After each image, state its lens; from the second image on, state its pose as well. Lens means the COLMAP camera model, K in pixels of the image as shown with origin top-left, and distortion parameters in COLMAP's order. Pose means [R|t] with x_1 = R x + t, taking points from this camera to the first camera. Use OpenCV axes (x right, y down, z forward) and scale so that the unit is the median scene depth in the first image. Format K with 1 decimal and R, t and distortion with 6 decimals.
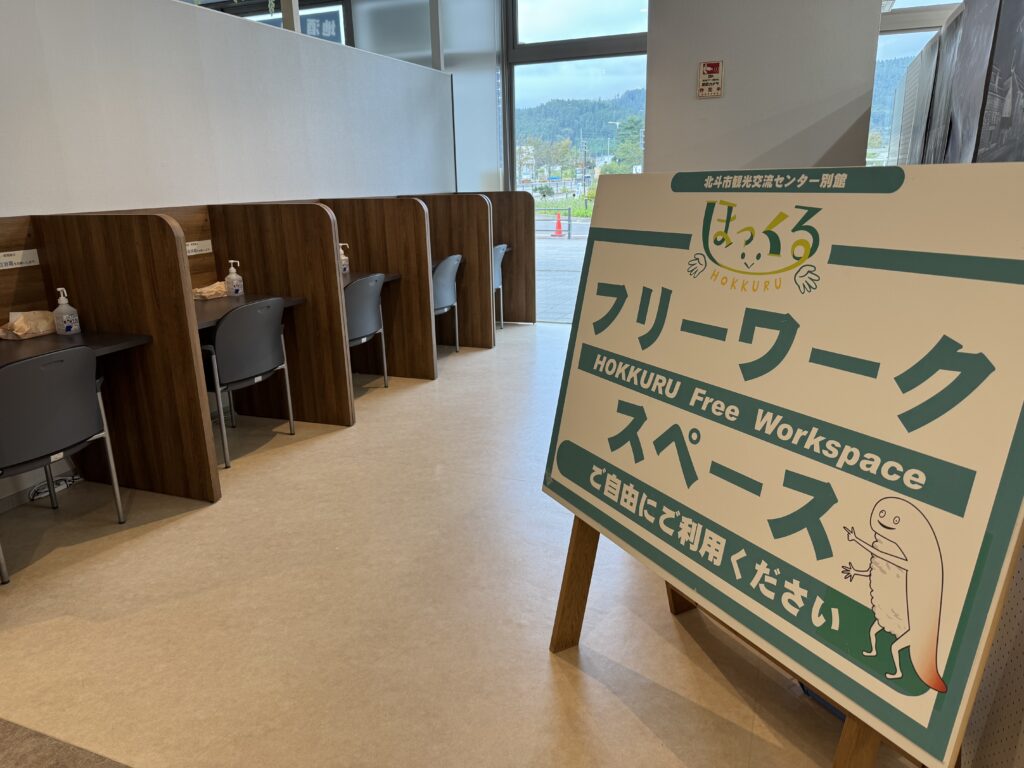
lens RADIAL K [[714.0, 0, 512.3], [0, 714.0, 387.9], [0, 0, 1]] dist [-0.007548, -0.024829]
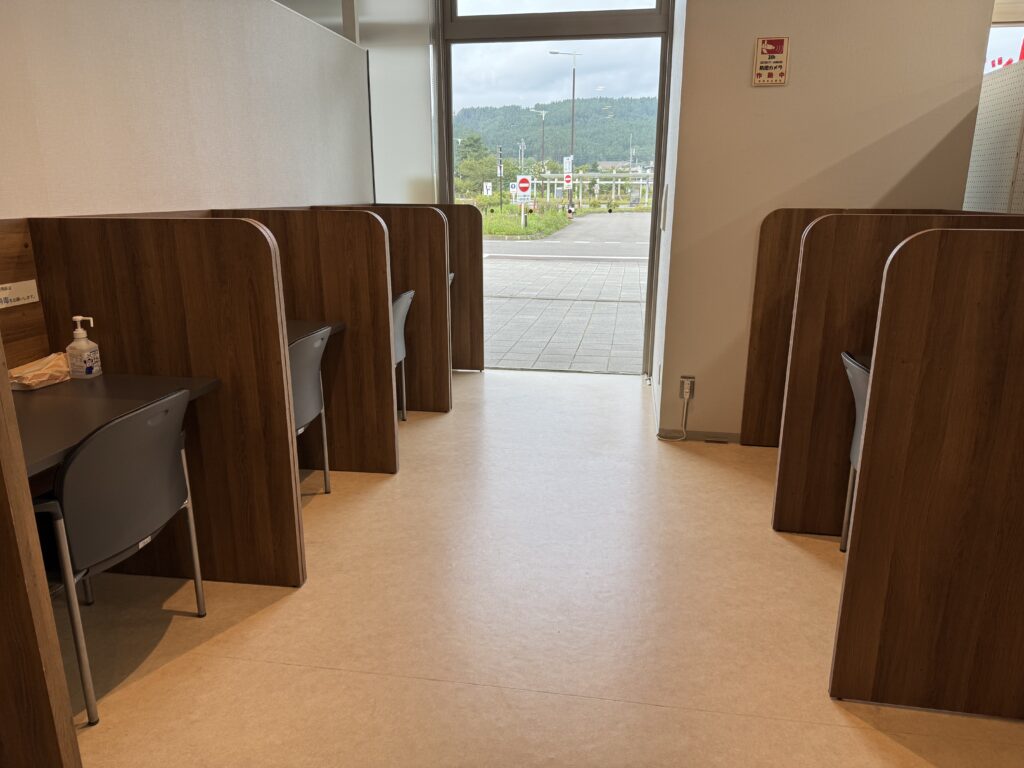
lens RADIAL K [[714.0, 0, 515.2], [0, 714.0, 379.4], [0, 0, 1]] dist [-0.007548, -0.024829]
pose [[0.974764, -0.035382, 0.220414, -0.177191], [0.041784, 0.998827, -0.024450, -0.098374], [-0.219291, 0.033043, 0.975100, 0.366777]]
